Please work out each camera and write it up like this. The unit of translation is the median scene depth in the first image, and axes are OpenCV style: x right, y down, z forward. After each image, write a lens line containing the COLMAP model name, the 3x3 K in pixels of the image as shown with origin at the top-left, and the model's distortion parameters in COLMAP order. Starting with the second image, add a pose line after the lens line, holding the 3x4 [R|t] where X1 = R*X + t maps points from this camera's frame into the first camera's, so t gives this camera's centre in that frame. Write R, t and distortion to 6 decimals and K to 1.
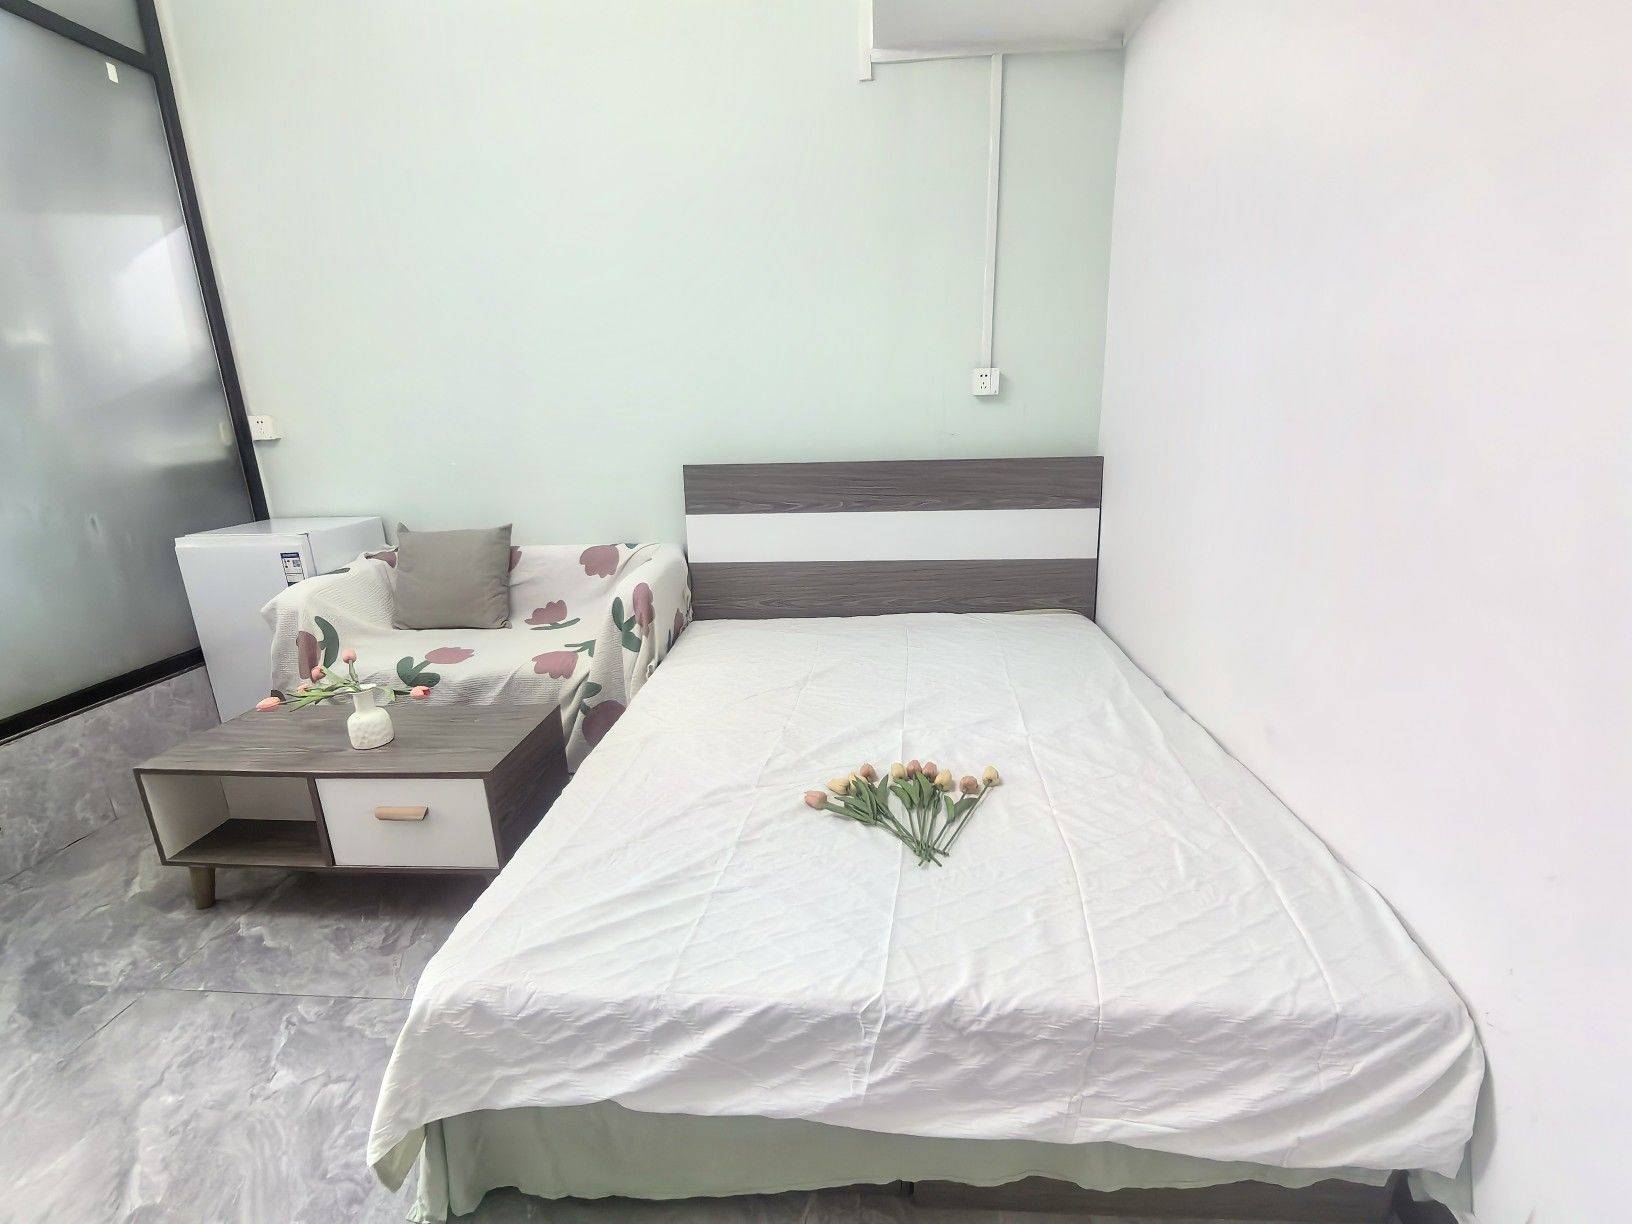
lens RADIAL K [[775.2, 0, 824.1], [0, 775.2, 618.6], [0, 0, 1]] dist [-0.004435, -0.007796]
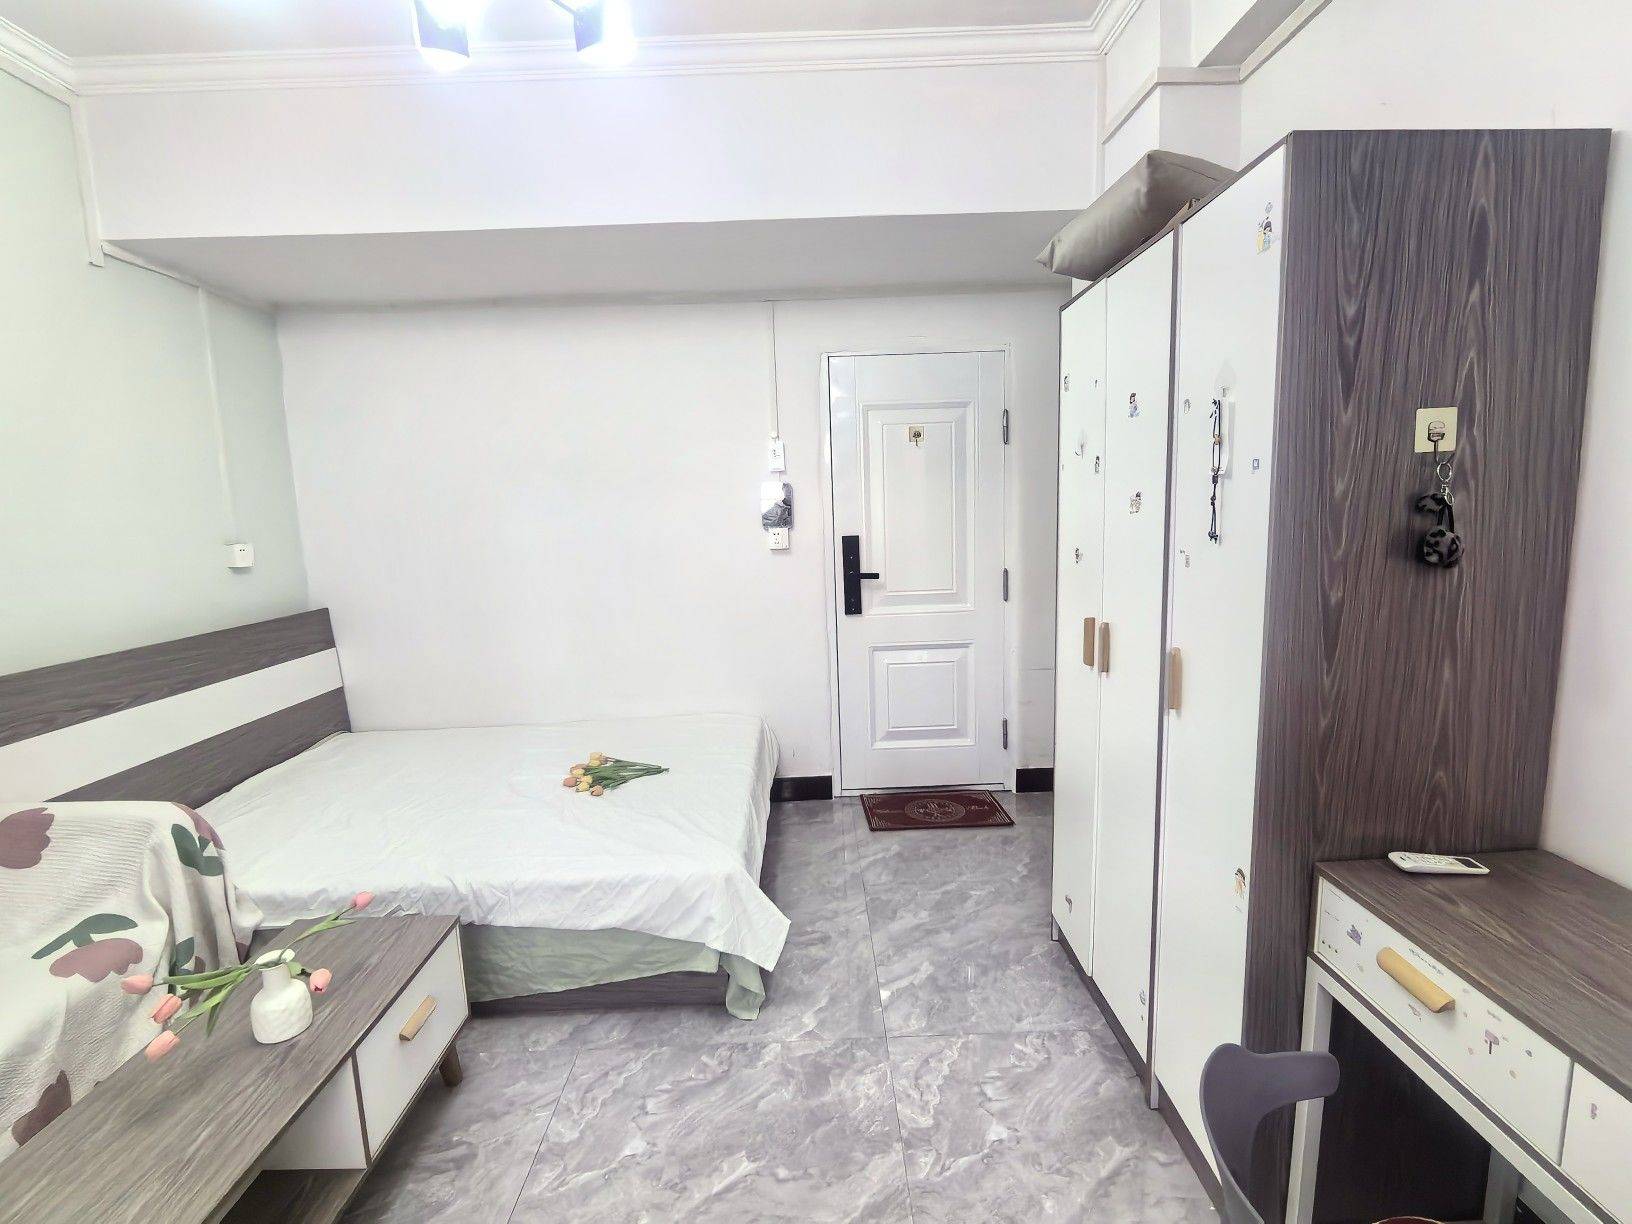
lens RADIAL K [[775.2, 0, 825.3], [0, 775.2, 603.9], [0, 0, 1]] dist [-0.004435, -0.007796]
pose [[-0.101567, -0.098783, 0.989912, -1.361691], [0.308627, 0.942834, 0.125750, -0.166974], [-0.945745, 0.318285, -0.065274, 0.417086]]
